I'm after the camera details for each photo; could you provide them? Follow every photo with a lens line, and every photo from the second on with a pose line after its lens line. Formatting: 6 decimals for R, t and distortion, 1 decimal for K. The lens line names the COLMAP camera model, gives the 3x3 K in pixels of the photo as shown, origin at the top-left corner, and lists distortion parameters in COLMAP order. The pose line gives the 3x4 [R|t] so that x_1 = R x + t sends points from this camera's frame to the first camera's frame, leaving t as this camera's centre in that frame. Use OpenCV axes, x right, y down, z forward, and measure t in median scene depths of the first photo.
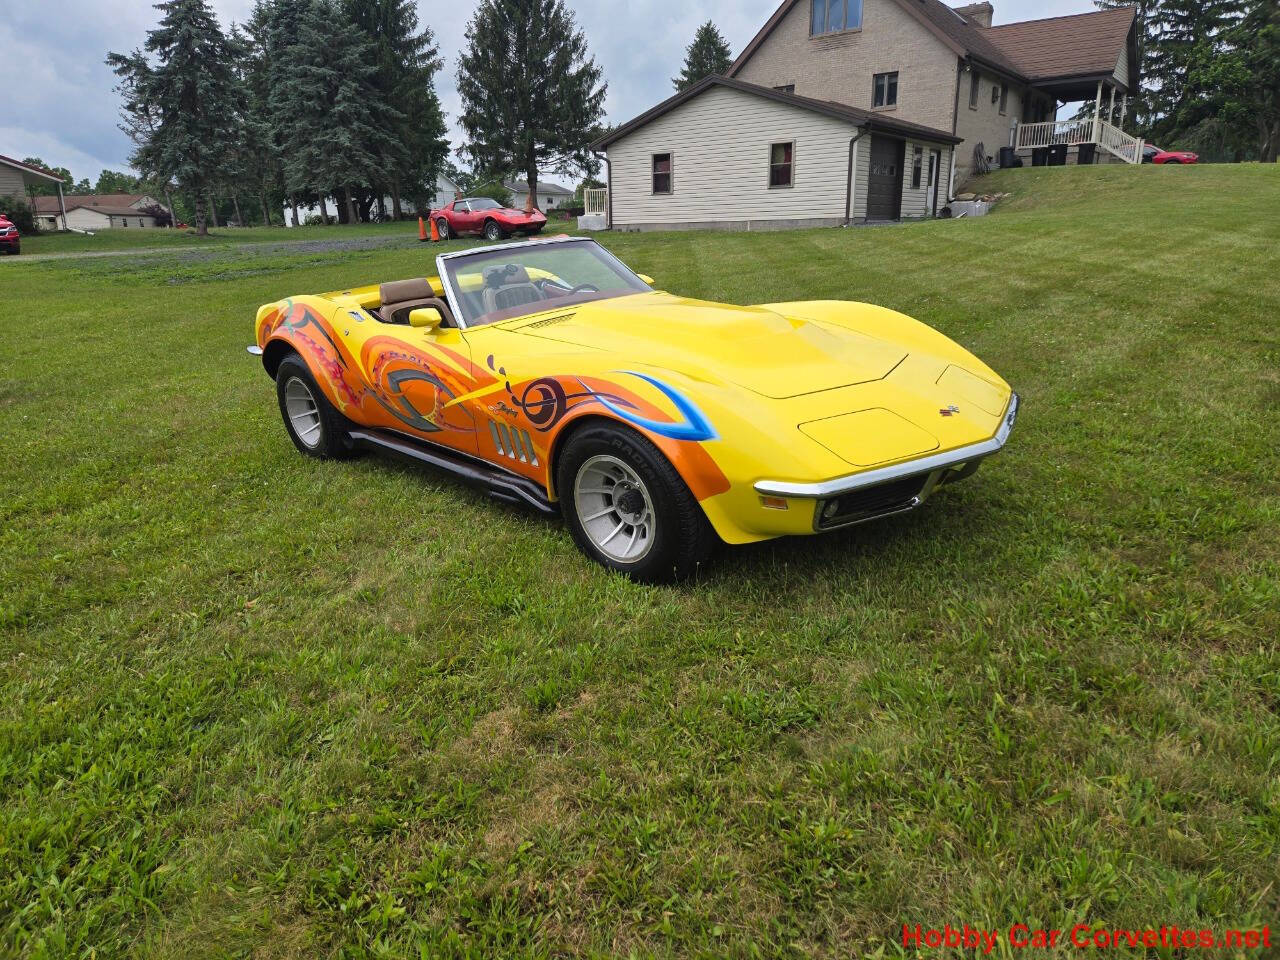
lens RADIAL K [[846.7, 0, 629.2], [0, 846.7, 455.7], [0, 0, 1]] dist [0.078659, -0.065571]
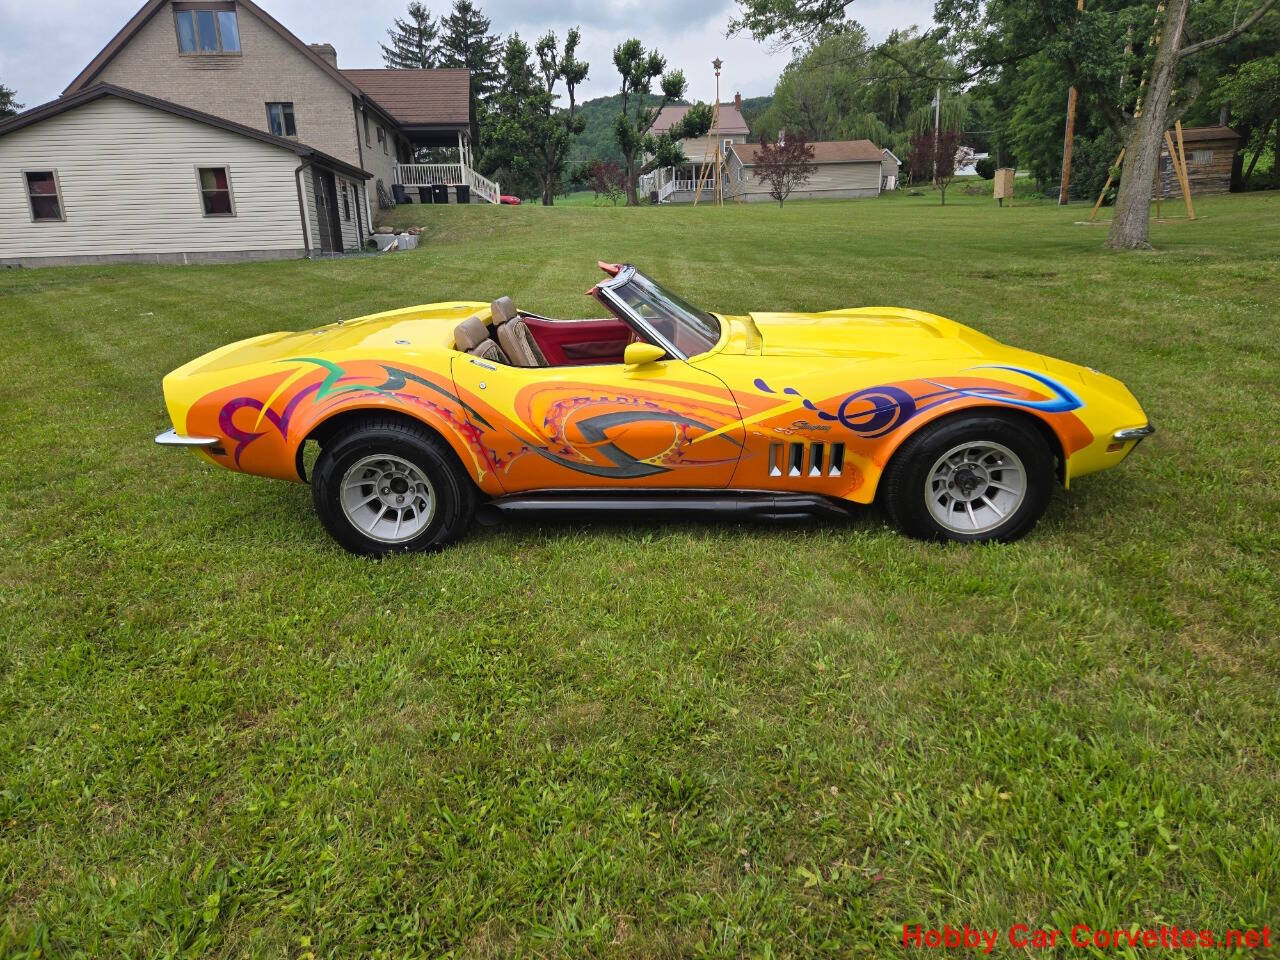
lens RADIAL K [[846.7, 0, 629.2], [0, 846.7, 455.7], [0, 0, 1]] dist [0.078659, -0.065571]
pose [[0.732796, -0.173615, 0.657927, -0.148826], [0.197056, 0.979615, 0.039023, -0.015711], [-0.651290, 0.101053, 0.752070, 0.057840]]
